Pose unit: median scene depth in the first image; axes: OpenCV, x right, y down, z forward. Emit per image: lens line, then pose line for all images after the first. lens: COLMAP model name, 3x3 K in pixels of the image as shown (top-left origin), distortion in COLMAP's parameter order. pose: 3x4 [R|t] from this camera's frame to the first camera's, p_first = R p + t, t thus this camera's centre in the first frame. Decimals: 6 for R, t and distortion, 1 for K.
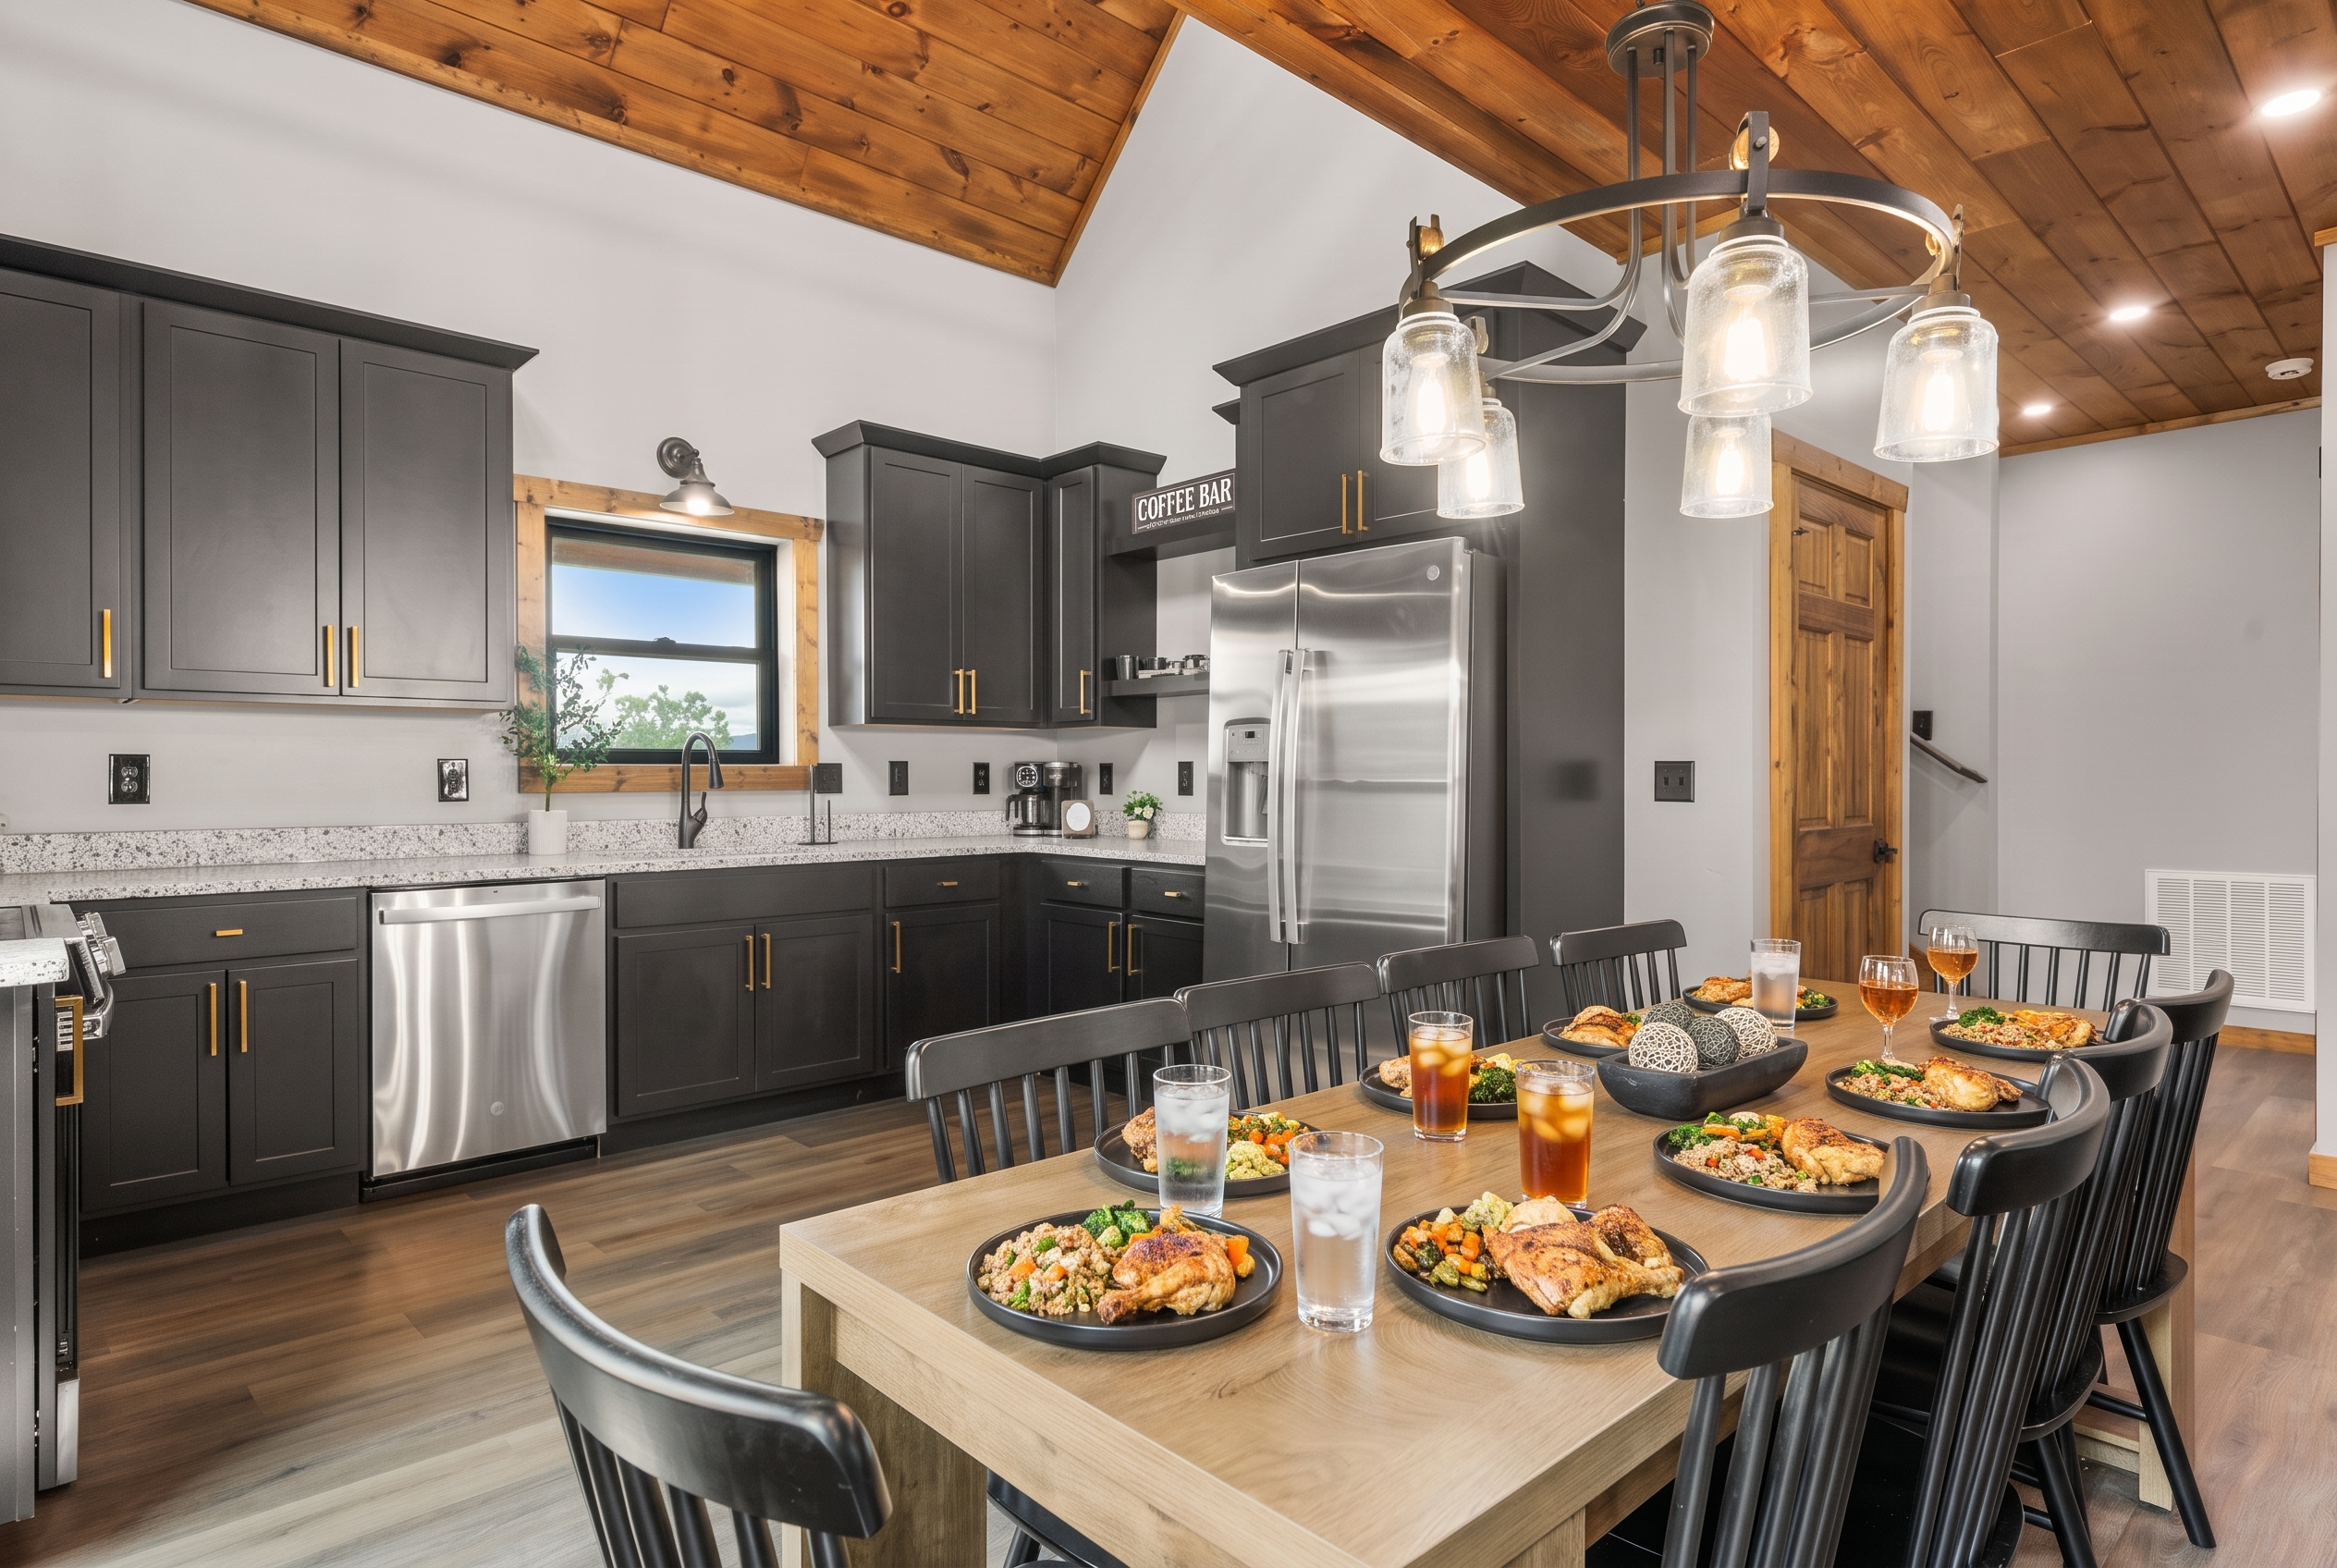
lens RADIAL K [[1277.7, 0, 1176.2], [0, 1277.7, 777.0], [0, 0, 1]] dist [0.005788, 0.000331]
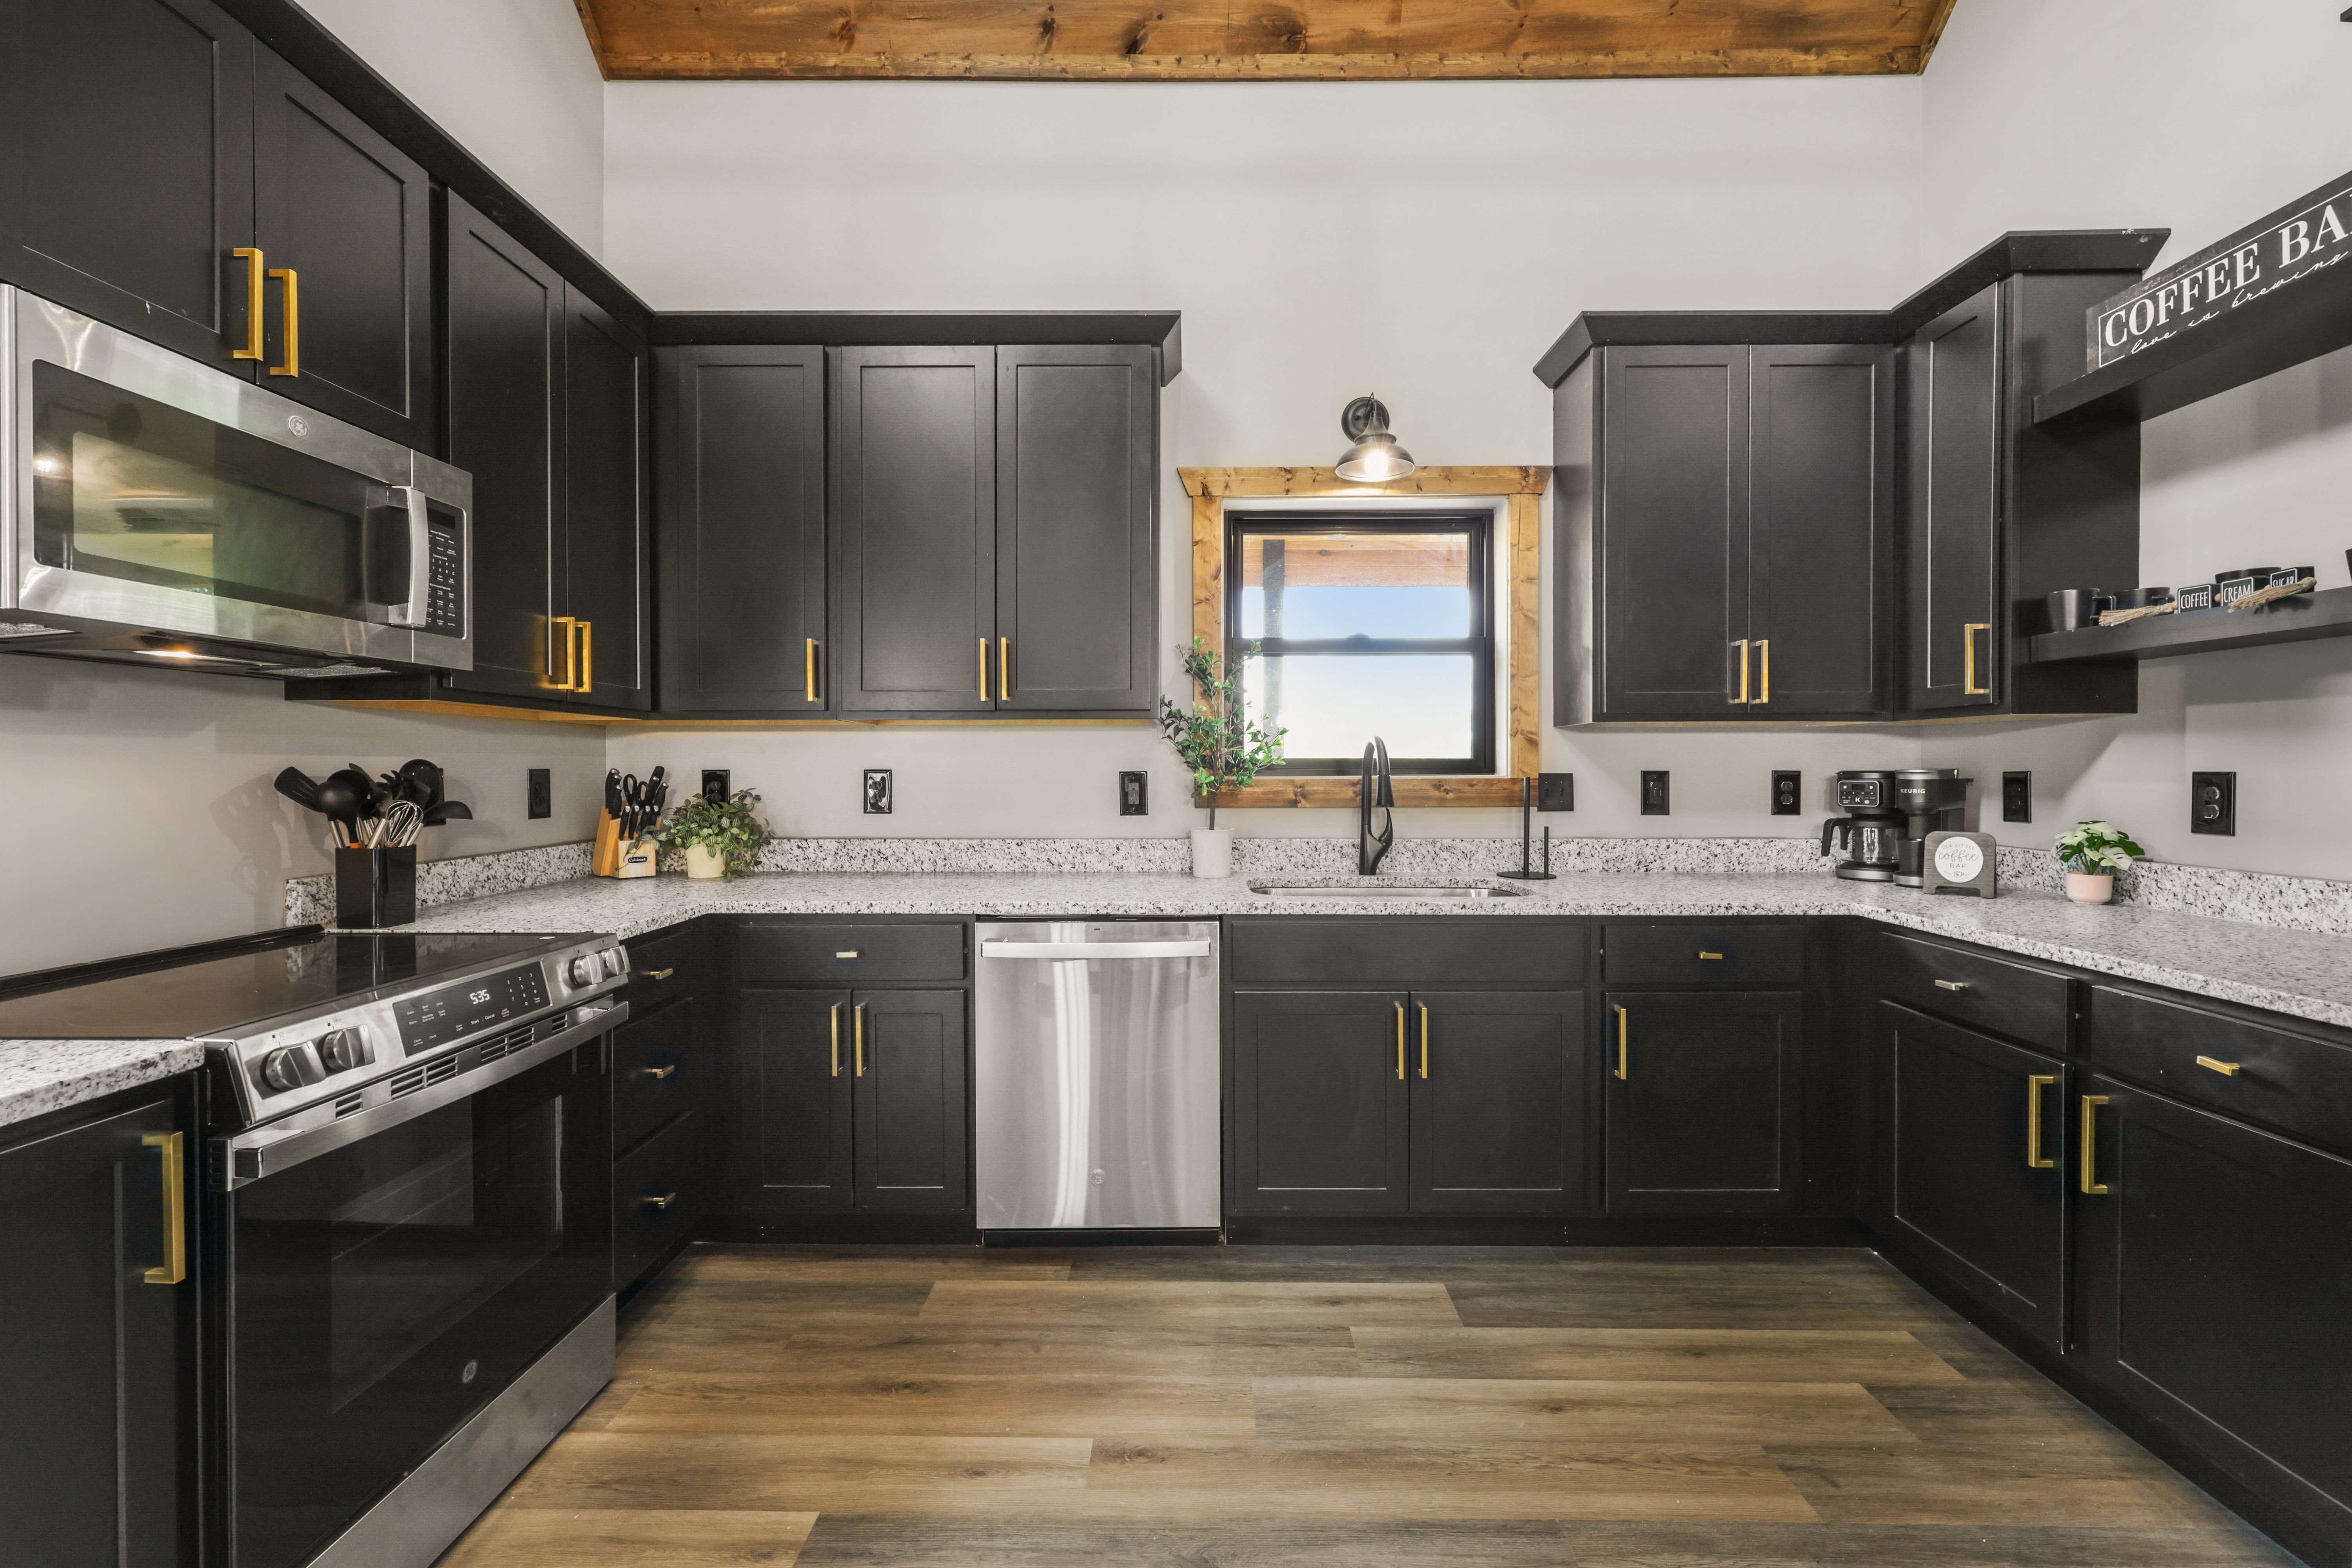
lens RADIAL K [[948.2, 0, 1179.0], [0, 948.2, 780.3], [0, 0, 1]] dist [0.002697, -0.001141]
pose [[0.724870, 0.009409, -0.688822, -0.037938], [-0.000852, 0.999918, 0.012762, -0.015102], [0.688885, -0.008664, 0.724819, 0.450248]]
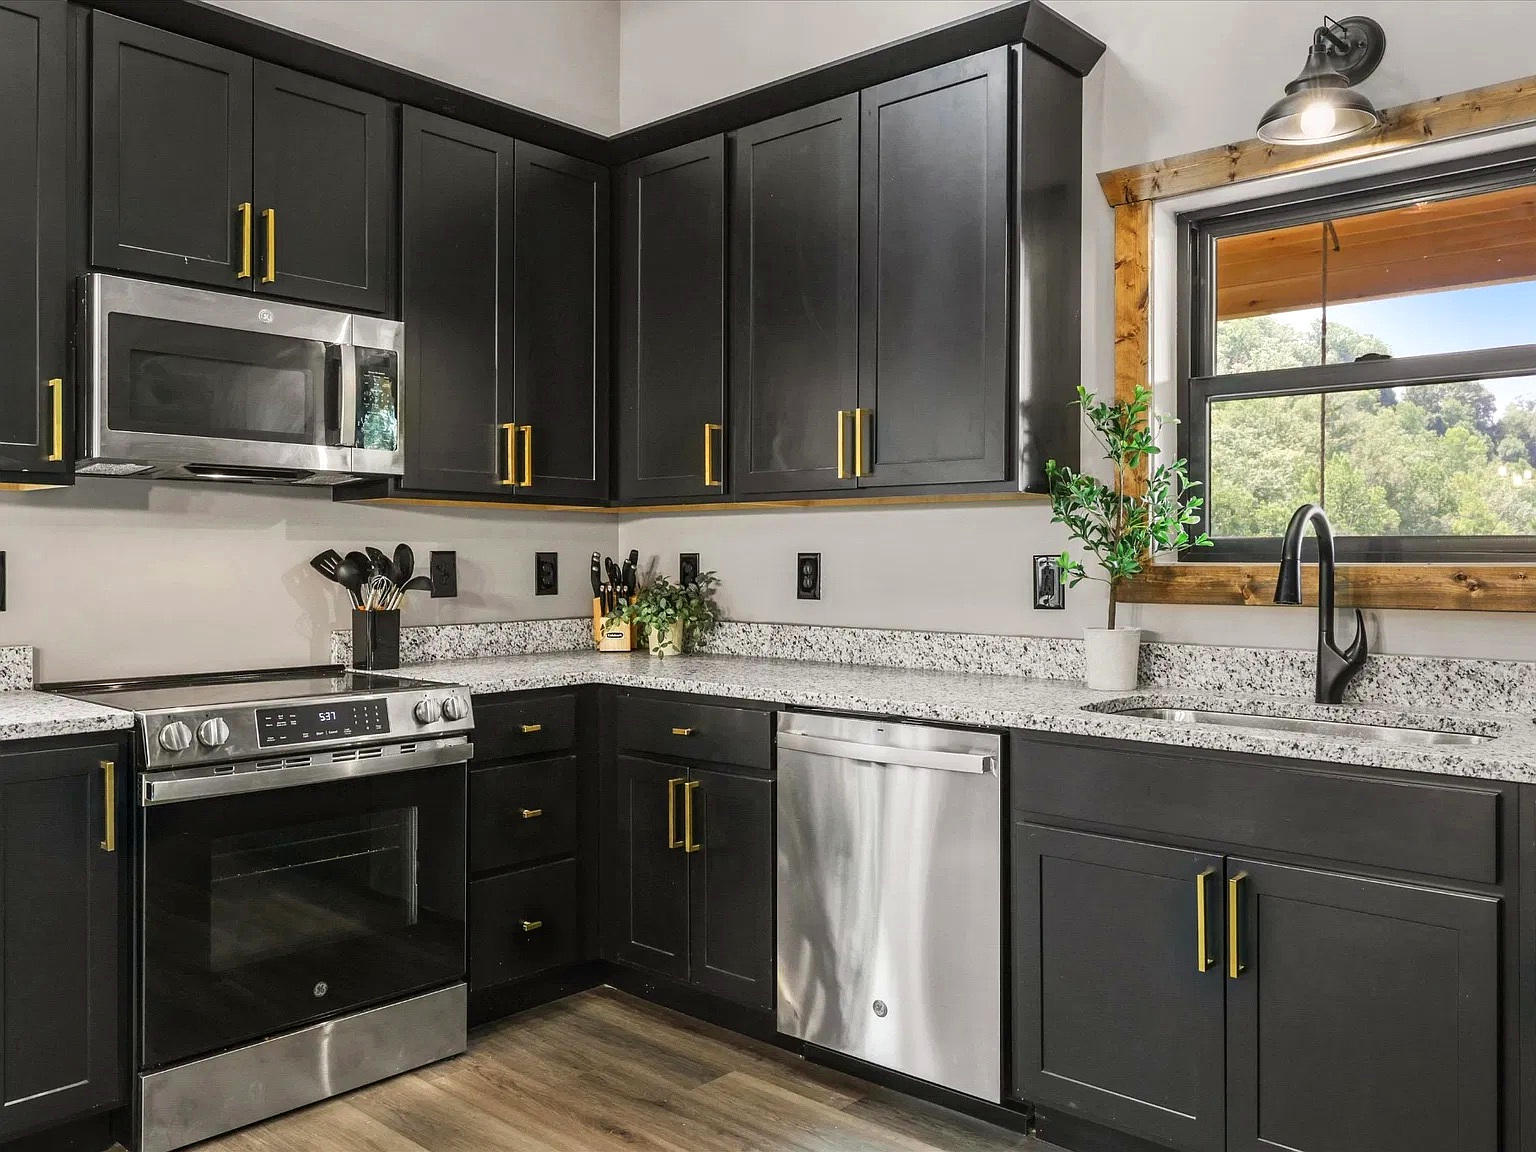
lens RADIAL K [[1241.9, 0, 770.0], [0, 1241.9, 561.9], [0, 0, 1]] dist [-0.005922, 0.011880]
pose [[0.090025, 0.005944, -0.995922, 0.168649], [-0.002457, 0.999980, 0.005746, -0.012759], [0.995937, 0.001930, 0.090037, 0.681581]]
